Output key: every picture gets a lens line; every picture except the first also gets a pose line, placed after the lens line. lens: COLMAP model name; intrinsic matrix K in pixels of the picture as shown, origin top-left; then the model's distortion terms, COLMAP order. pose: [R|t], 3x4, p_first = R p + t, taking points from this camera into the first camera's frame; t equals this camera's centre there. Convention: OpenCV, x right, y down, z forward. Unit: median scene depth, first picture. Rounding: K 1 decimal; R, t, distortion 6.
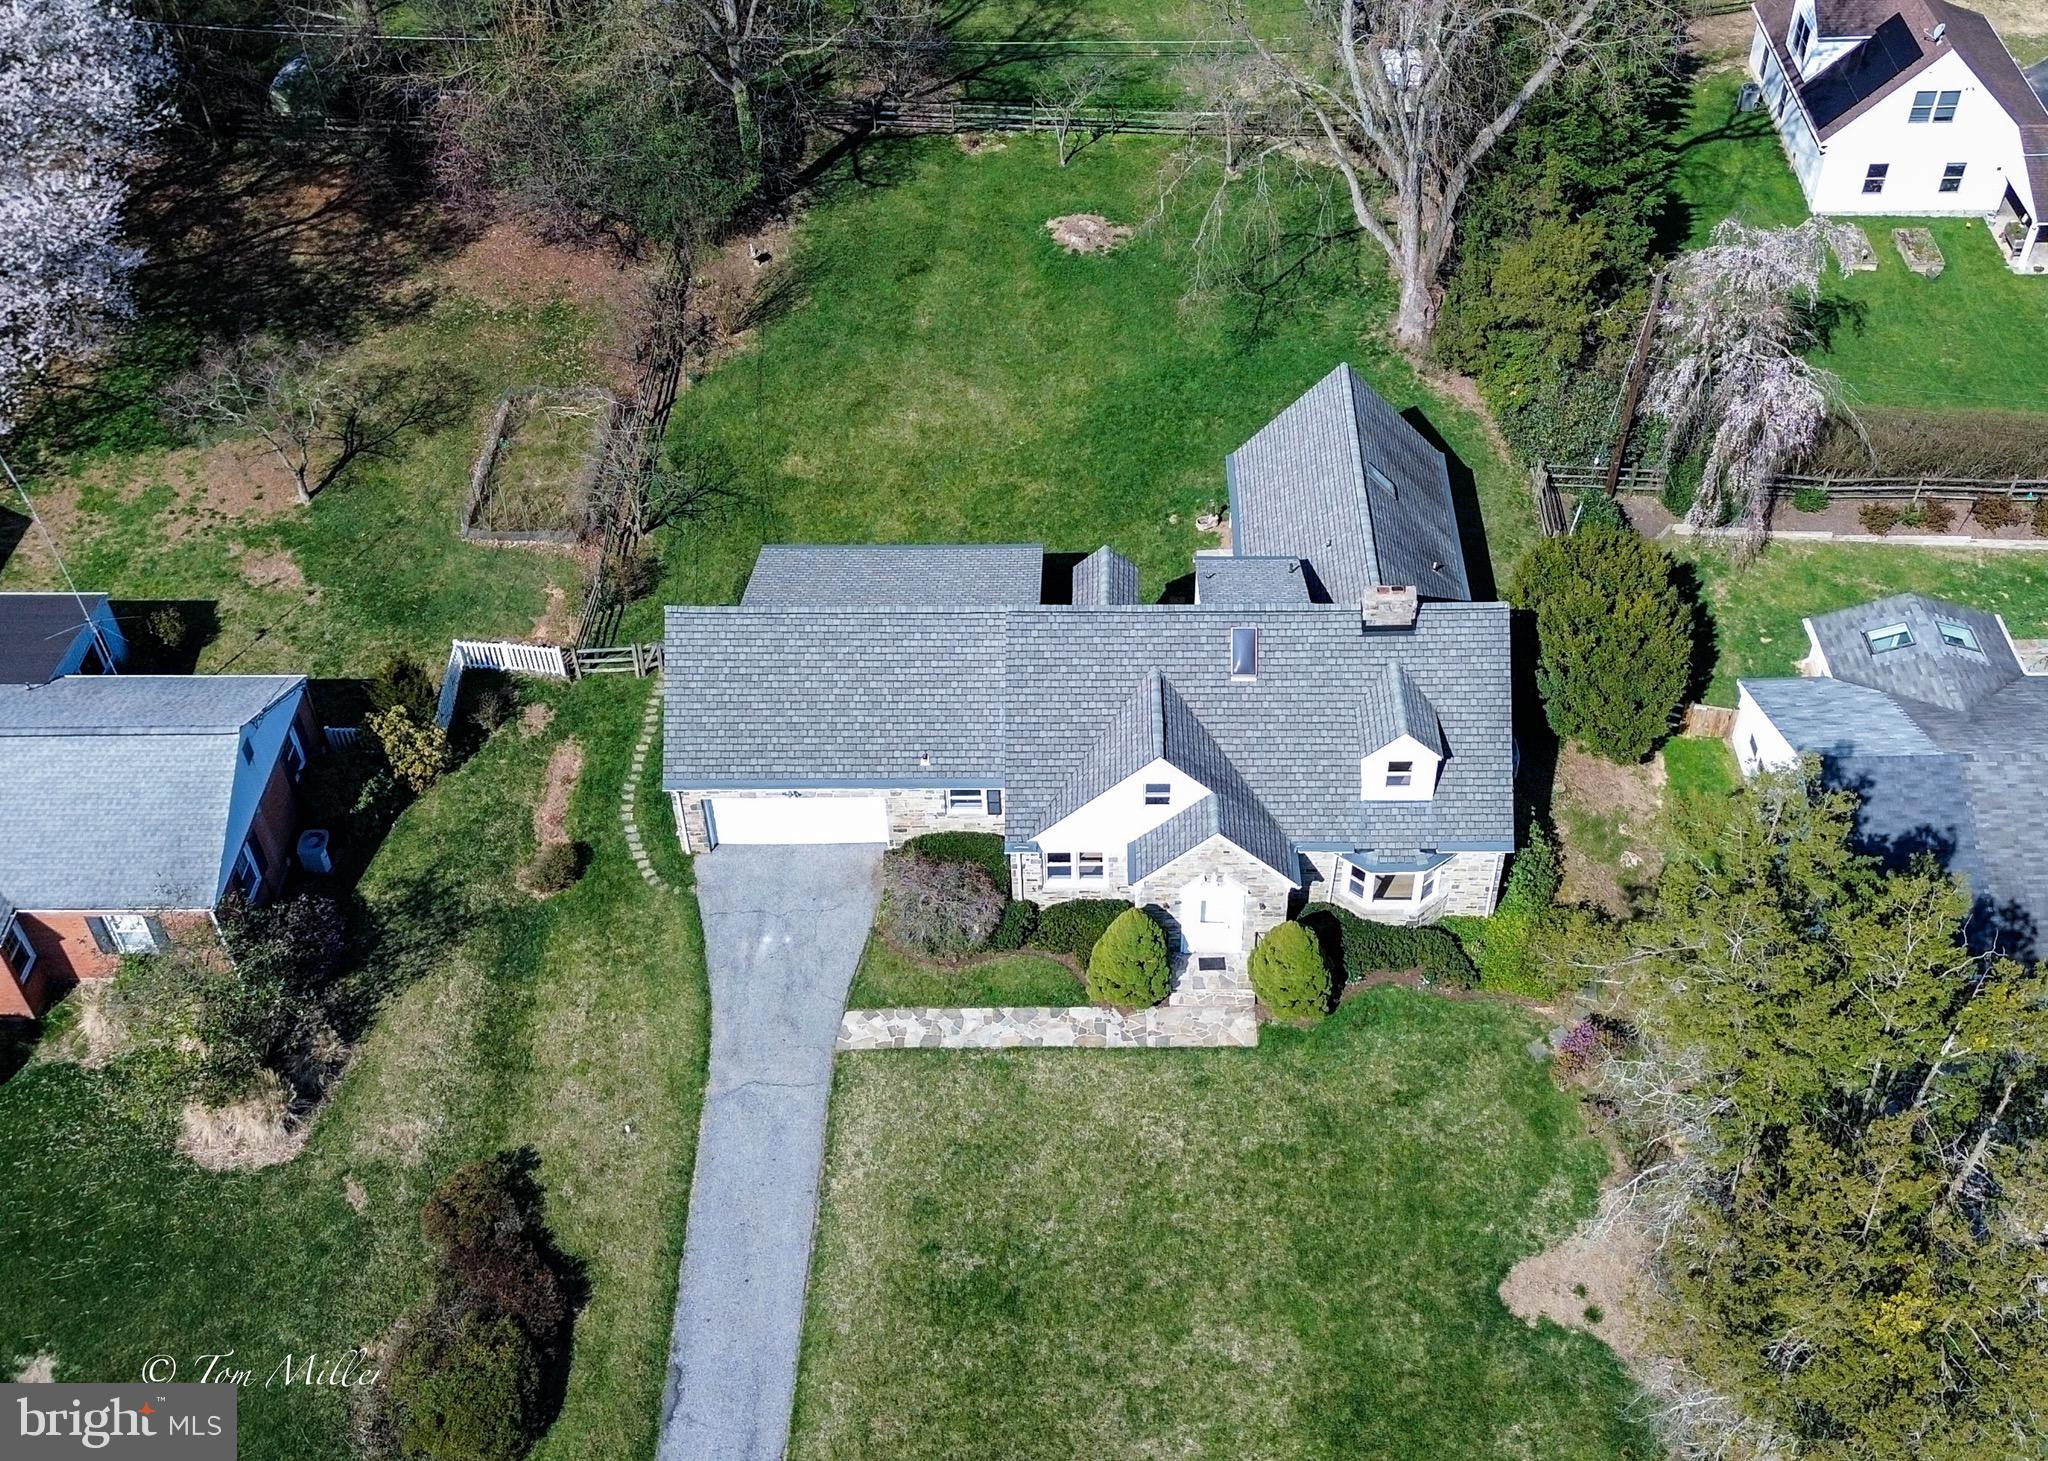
lens RADIAL K [[2022.1, 0, 1177.9], [0, 2022.1, 818.7], [0, 0, 1]] dist [0.105786, -0.006824]
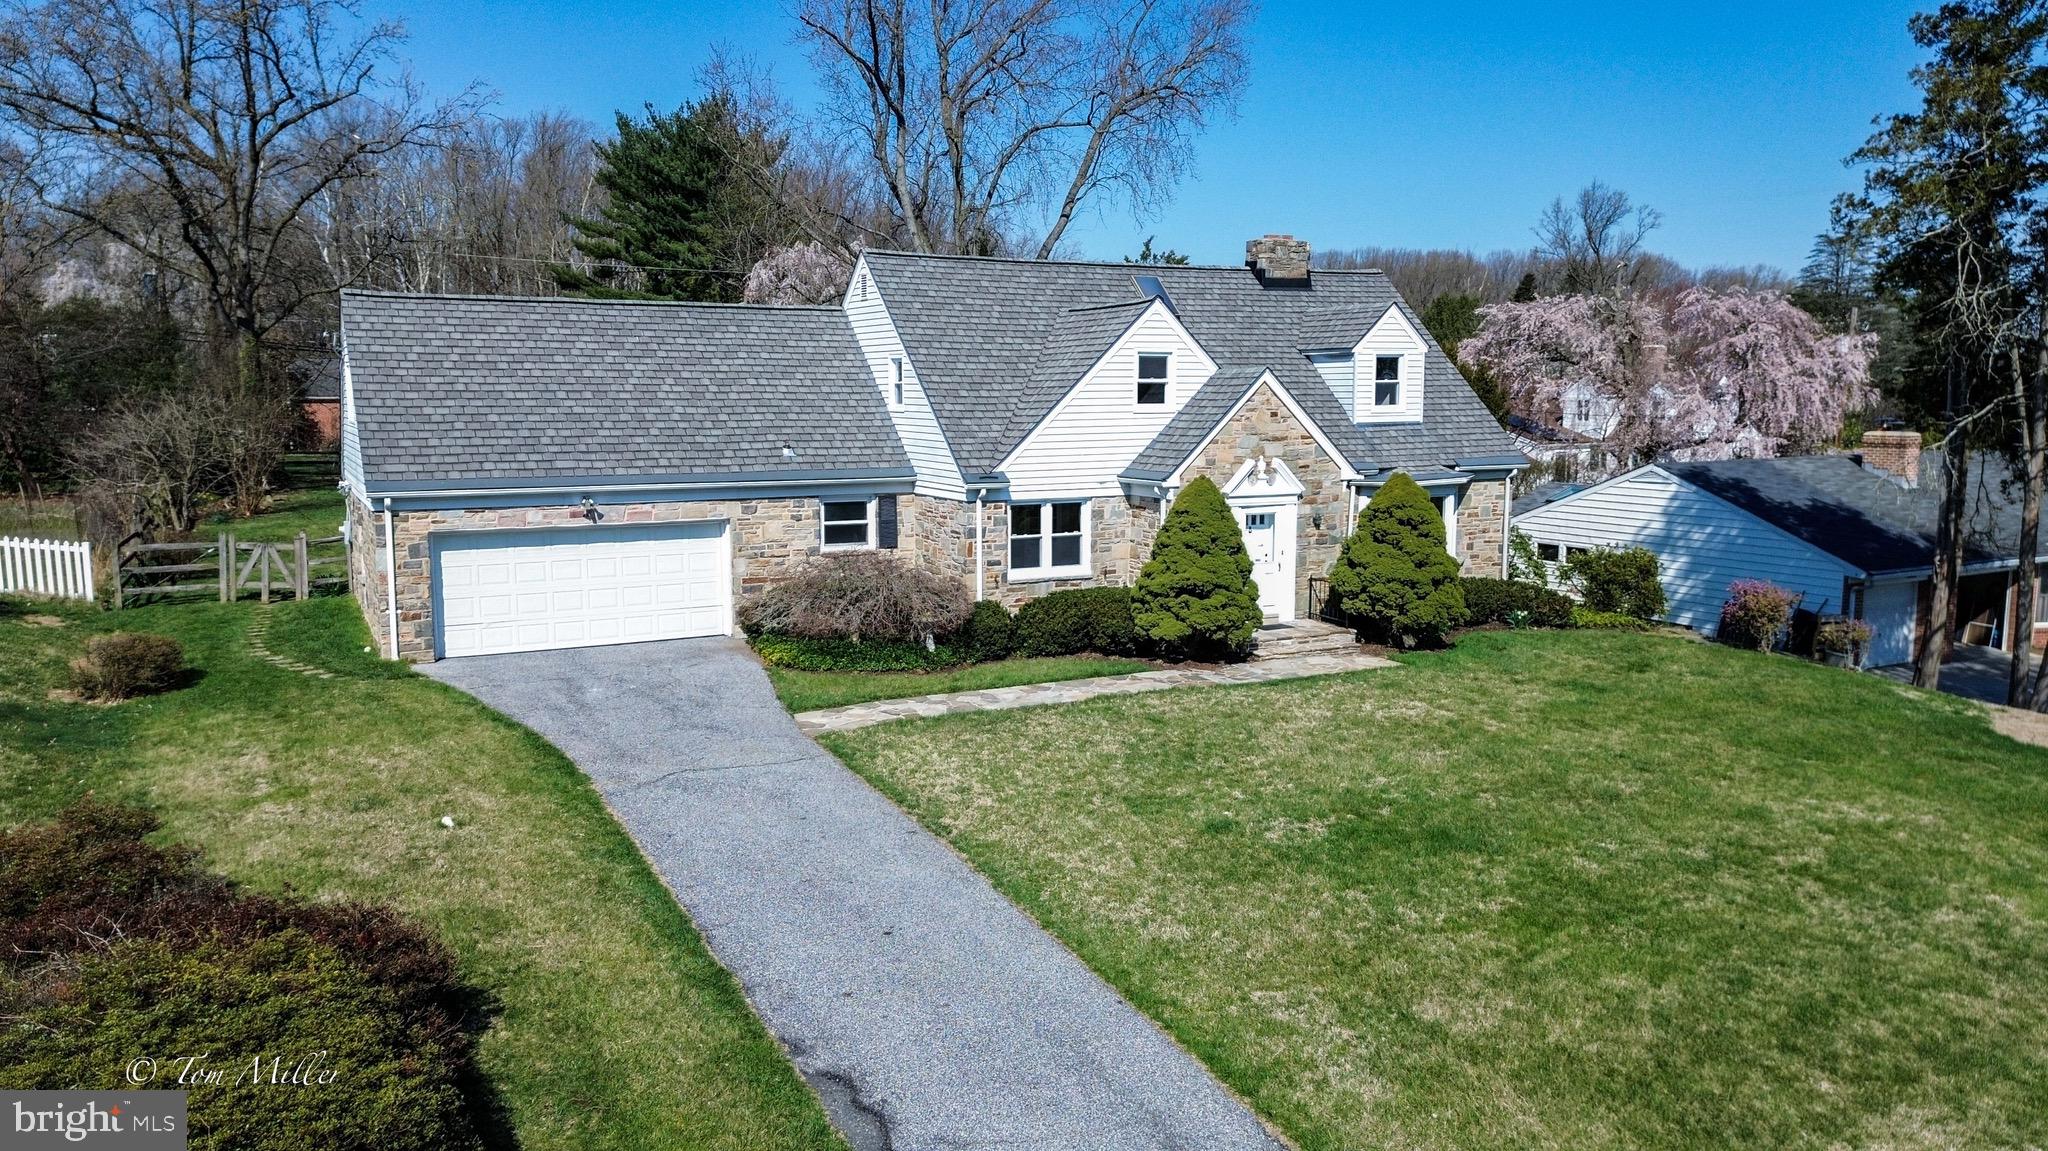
lens RADIAL K [[1424.0, 0, 1054.6], [0, 1424.0, 620.3], [0, 0, 1]] dist [0.097415, -0.126337]
pose [[0.891440, -0.098719, 0.442255, -0.268869], [0.341079, 0.788725, -0.511447, 0.298060], [-0.298328, 0.606768, 0.736772, 0.671283]]
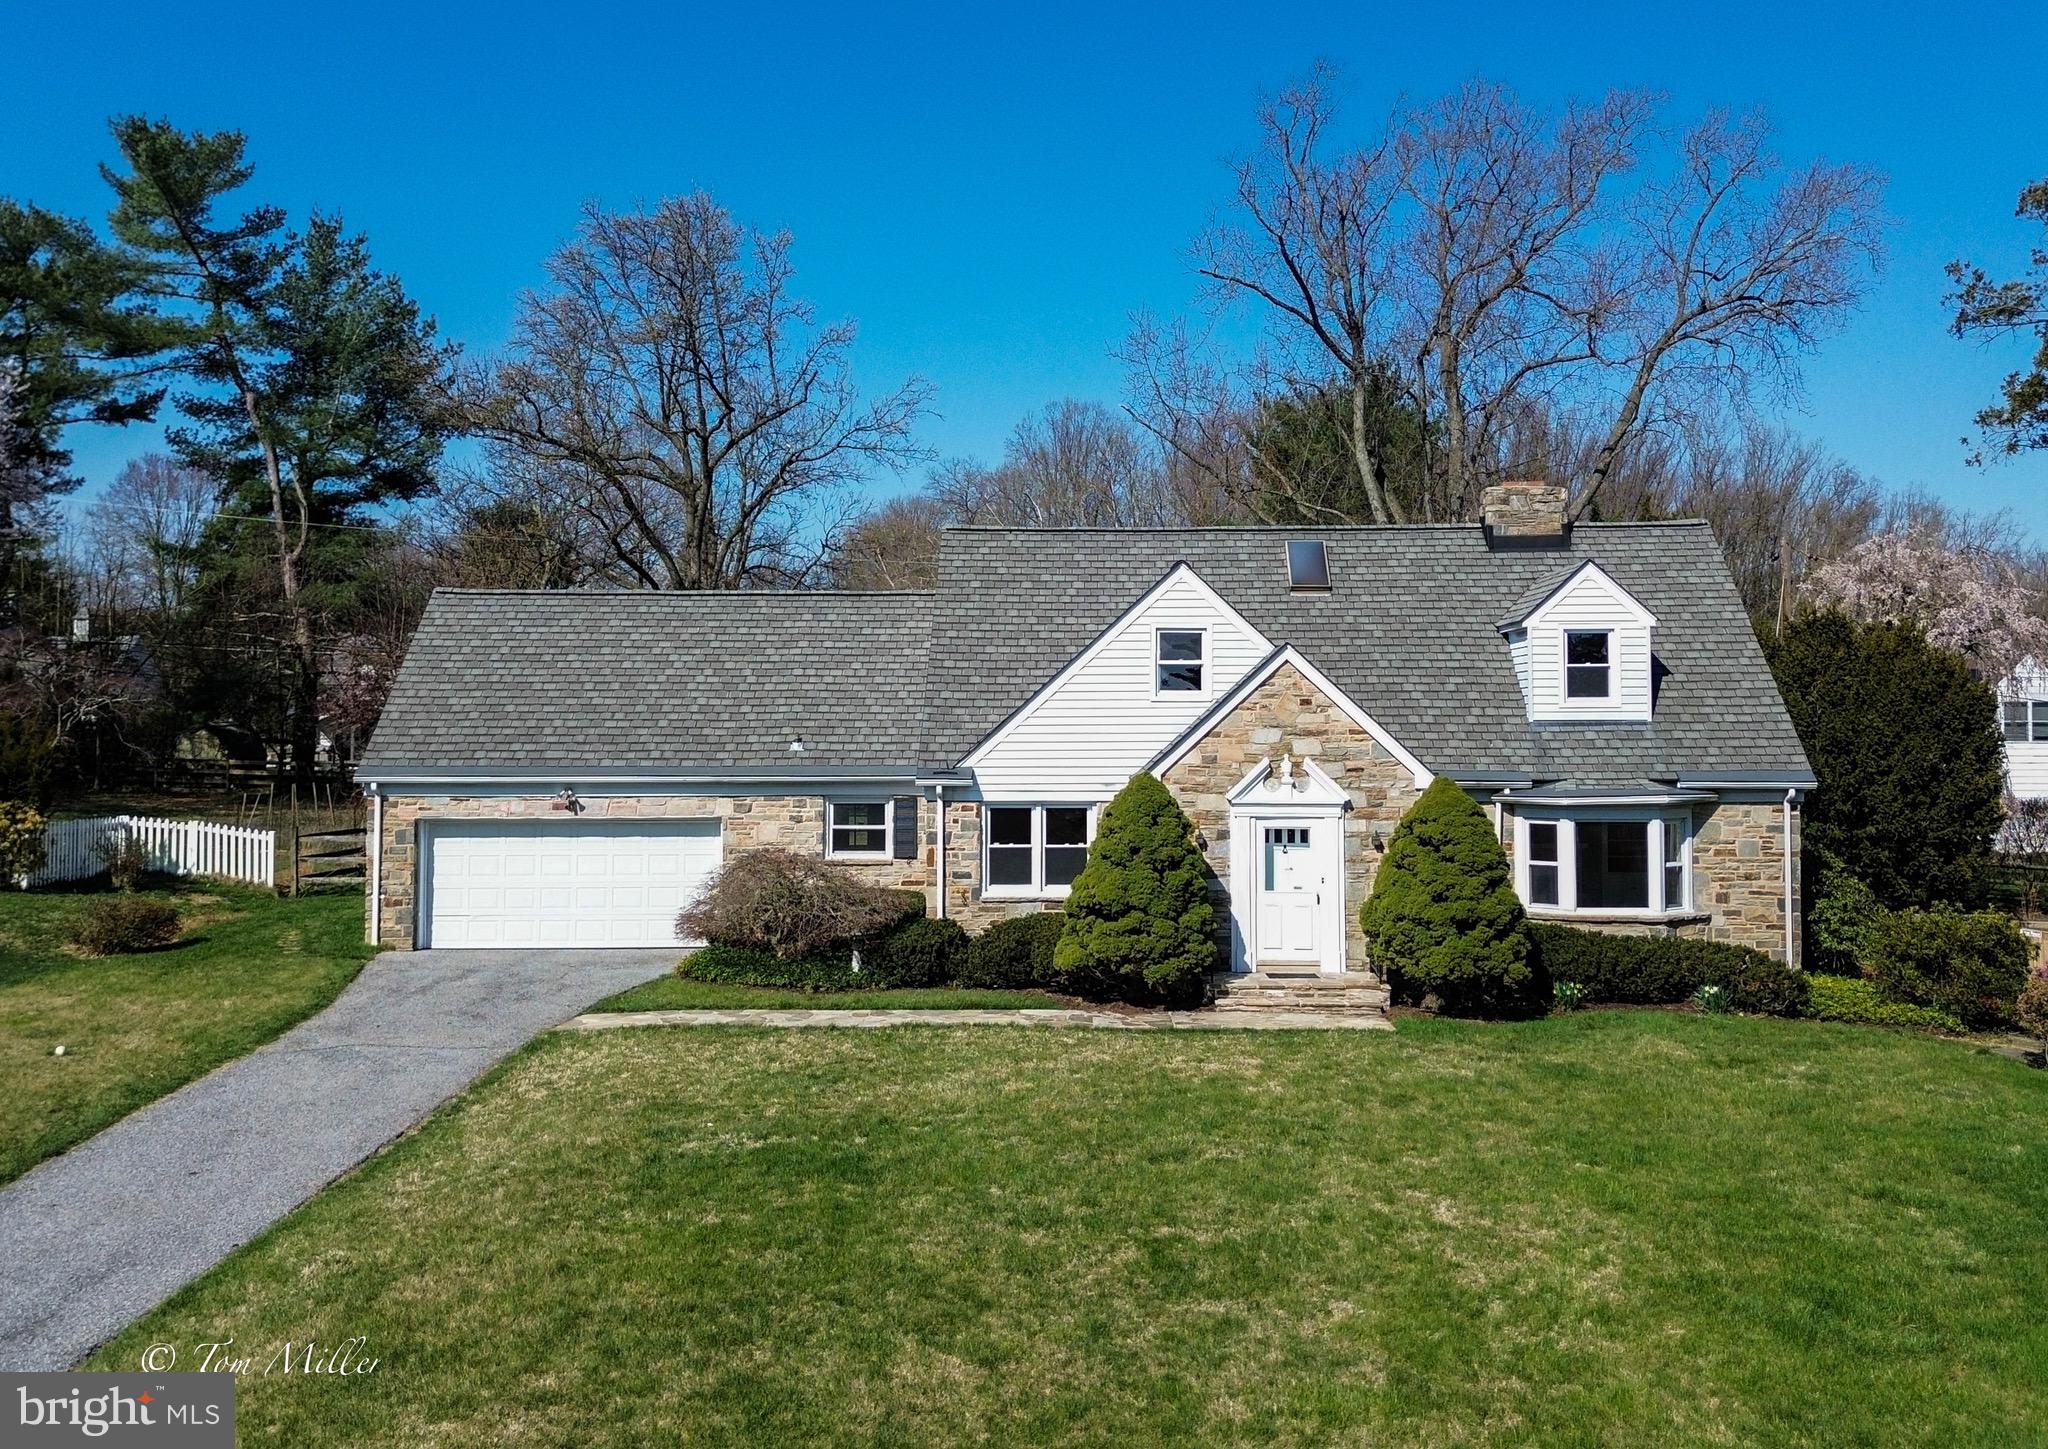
lens RADIAL K [[1944.0, 0, 1099.2], [0, 1944.0, 717.8], [0, 0, 1]] dist [0.095297, -0.096275]
pose [[0.999378, -0.025816, -0.024035, -0.020005], [0.000538, 0.692486, -0.721431, 0.398403], [0.035269, 0.720969, 0.692069, 0.605633]]
